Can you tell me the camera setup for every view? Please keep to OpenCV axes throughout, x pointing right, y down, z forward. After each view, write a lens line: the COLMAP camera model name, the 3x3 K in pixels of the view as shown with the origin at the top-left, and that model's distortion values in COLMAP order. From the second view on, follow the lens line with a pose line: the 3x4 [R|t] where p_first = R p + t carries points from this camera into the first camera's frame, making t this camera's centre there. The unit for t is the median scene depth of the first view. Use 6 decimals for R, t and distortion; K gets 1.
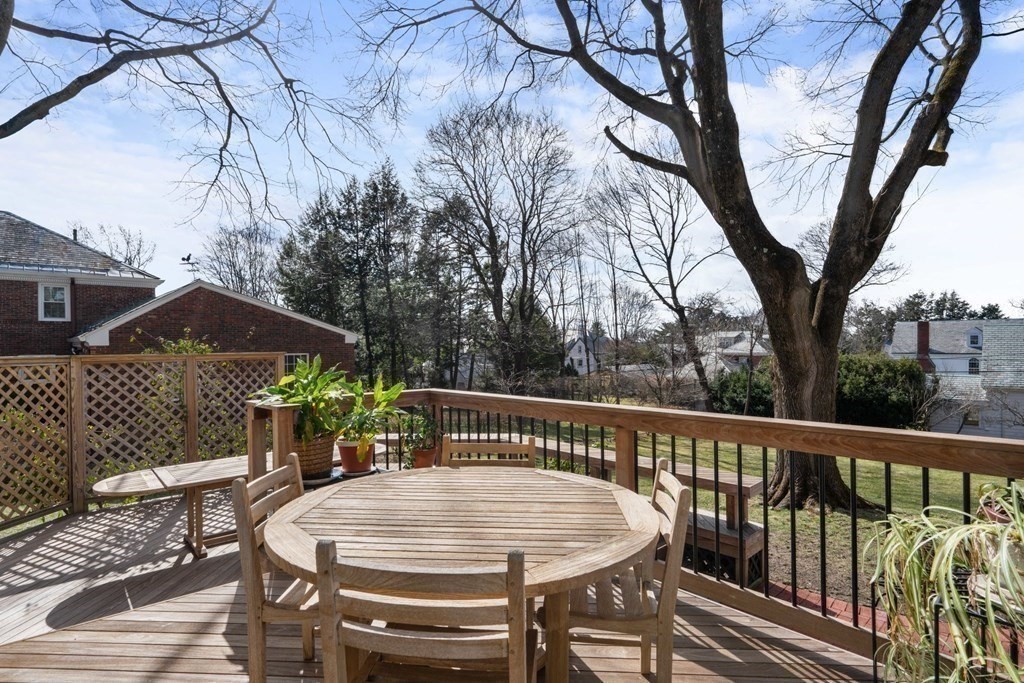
lens RADIAL K [[529.0, 0, 516.5], [0, 529.0, 344.6], [0, 0, 1]] dist [0.004276, -0.001092]
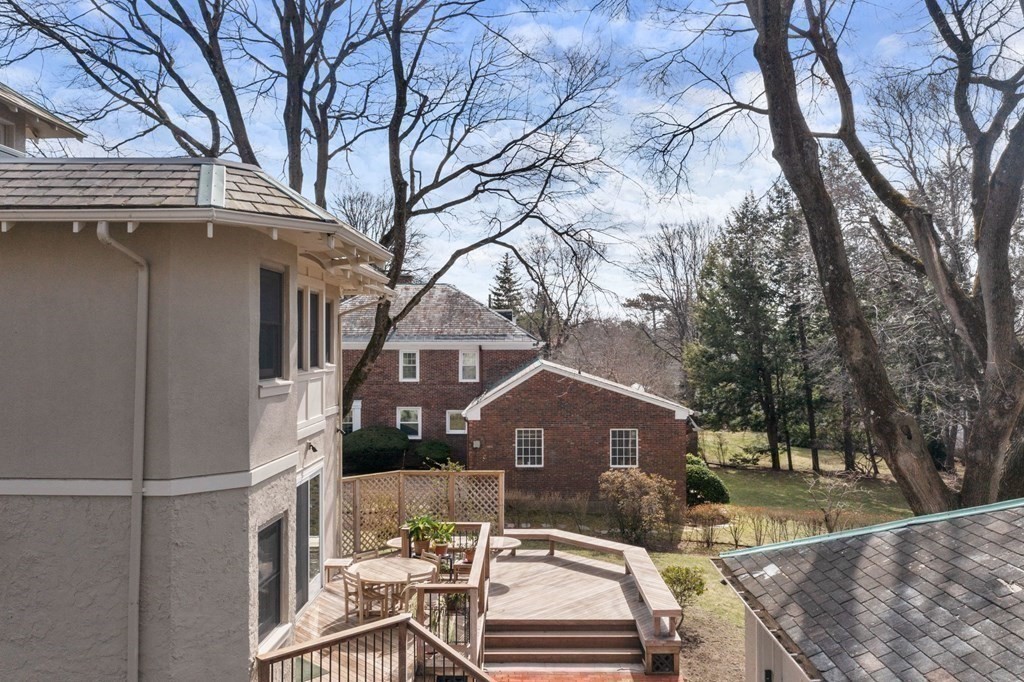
lens RADIAL K [[790.8, 0, 513.8], [0, 790.8, 341.3], [0, 0, 1]] dist [-0.000100, 0.001091]
pose [[0.740449, -0.001055, -0.672111, 0.460093], [-0.007554, 0.999923, -0.009892, -0.137780], [0.672070, 0.012401, 0.740384, -0.286635]]
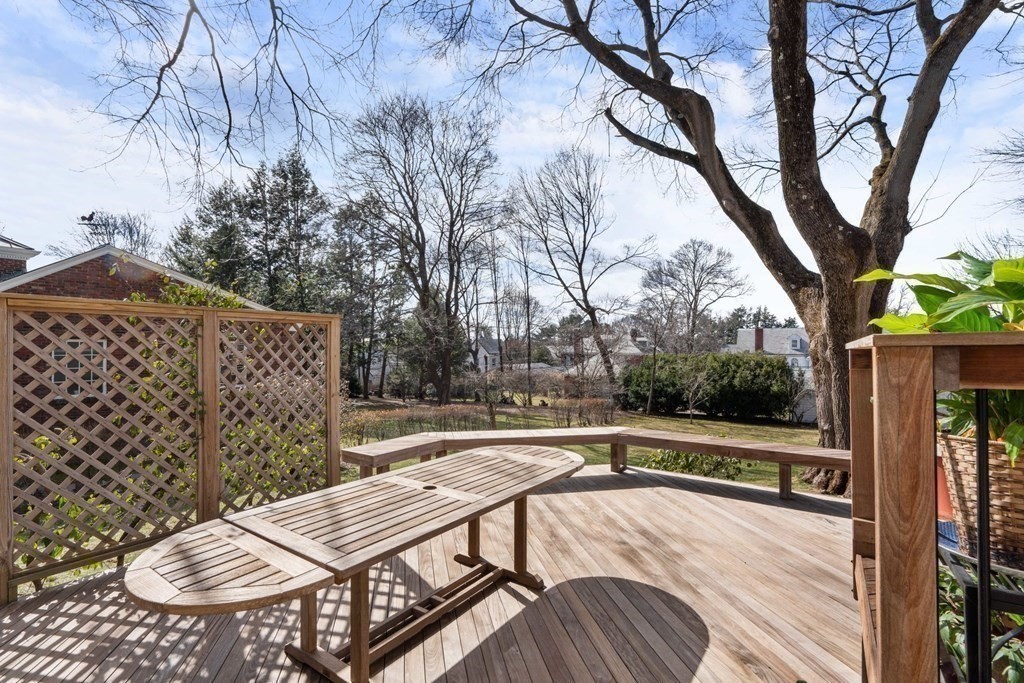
lens RADIAL K [[475.5, 0, 507.0], [0, 475.5, 340.7], [0, 0, 1]] dist [-0.004638, 0.000605]
pose [[0.972982, 0.013481, 0.230488, -0.145746], [-0.010039, 0.999820, -0.016100, 0.021708], [-0.230664, 0.013351, 0.972942, 0.142214]]
